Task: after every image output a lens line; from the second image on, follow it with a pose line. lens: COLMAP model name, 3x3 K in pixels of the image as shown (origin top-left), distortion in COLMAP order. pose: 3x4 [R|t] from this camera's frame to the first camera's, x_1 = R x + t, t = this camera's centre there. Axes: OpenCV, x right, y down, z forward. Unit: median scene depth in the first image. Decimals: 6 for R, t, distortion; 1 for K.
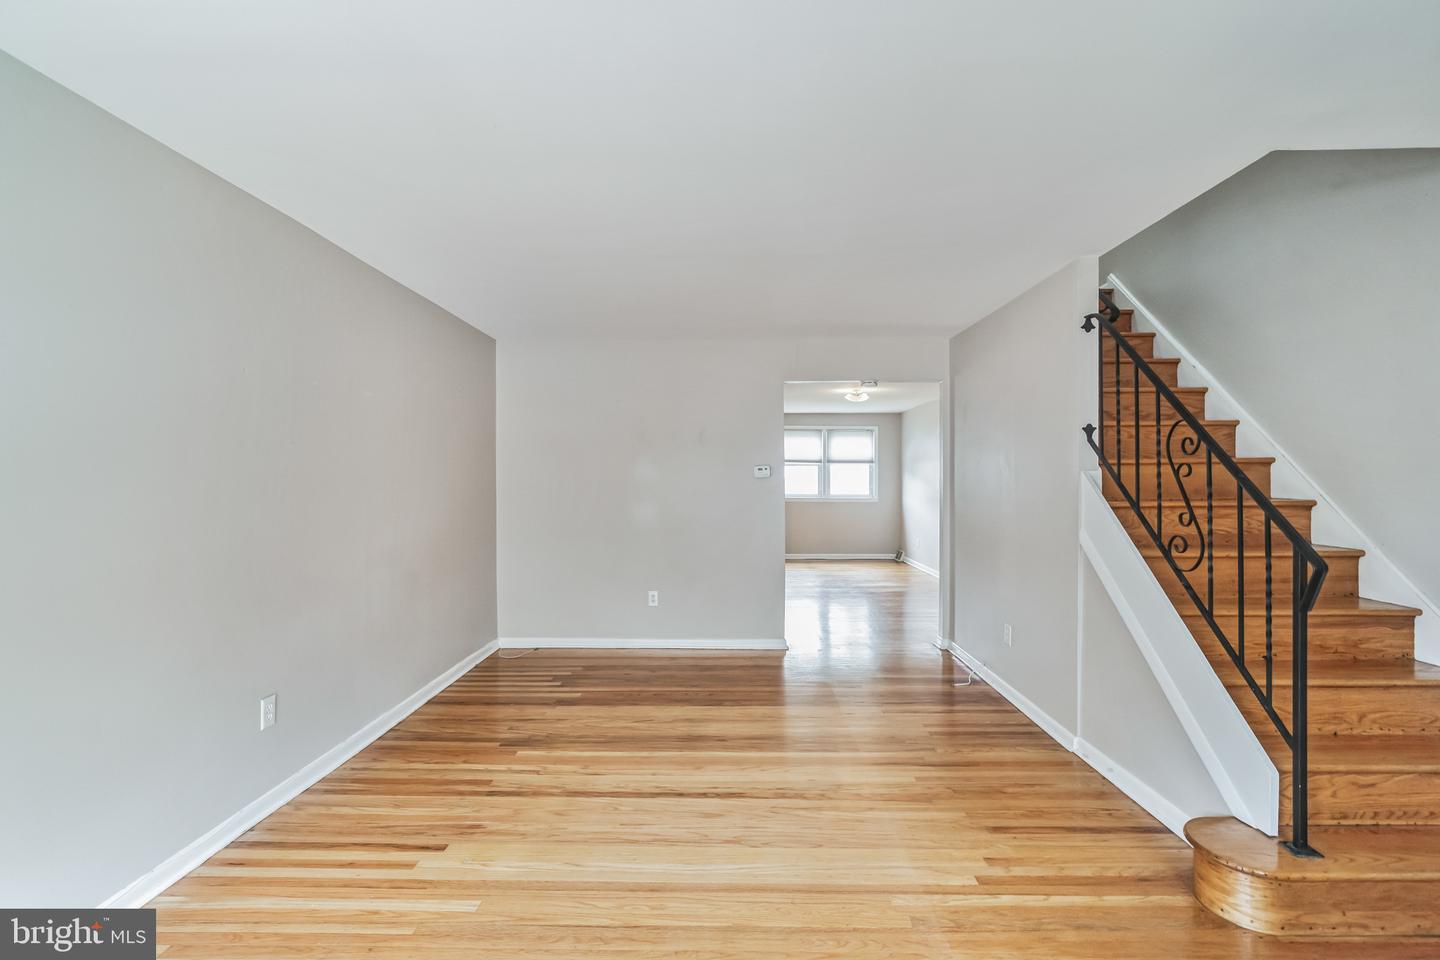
lens RADIAL K [[642.6, 0, 730.4], [0, 642.6, 475.0], [0, 0, 1]] dist [-0.000212, 0.000546]
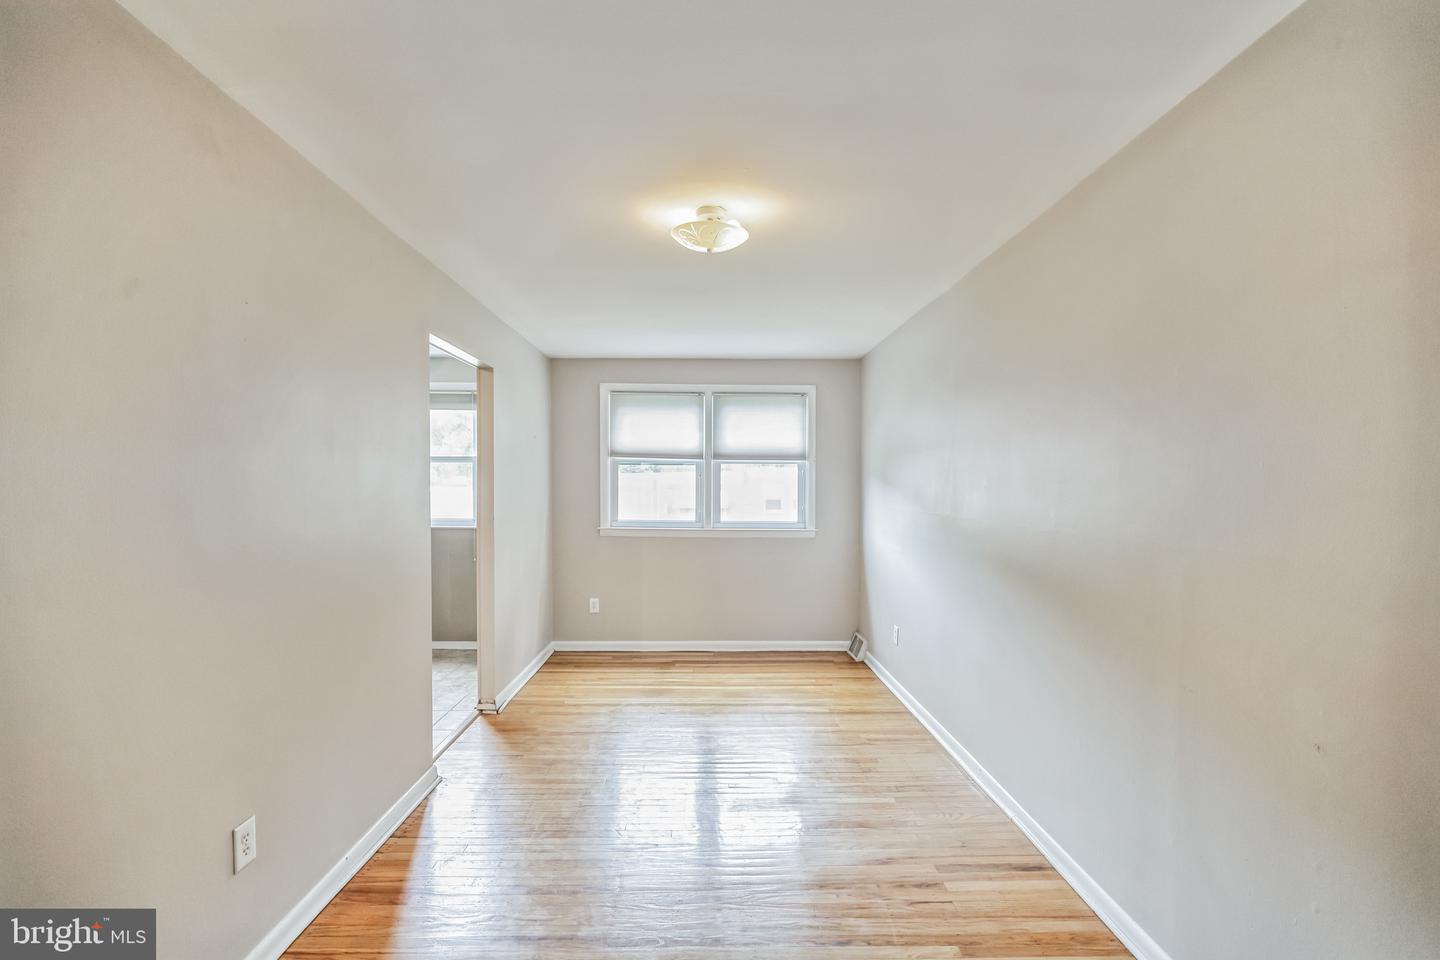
lens RADIAL K [[642.6, 0, 711.8], [0, 642.6, 484.7], [0, 0, 1]] dist [-0.000212, 0.000546]
pose [[0.998995, 0.004062, 0.044646, 0.126836], [-0.004647, 0.999905, 0.013008, -0.005847], [-0.044589, -0.013202, 0.998918, 0.503564]]
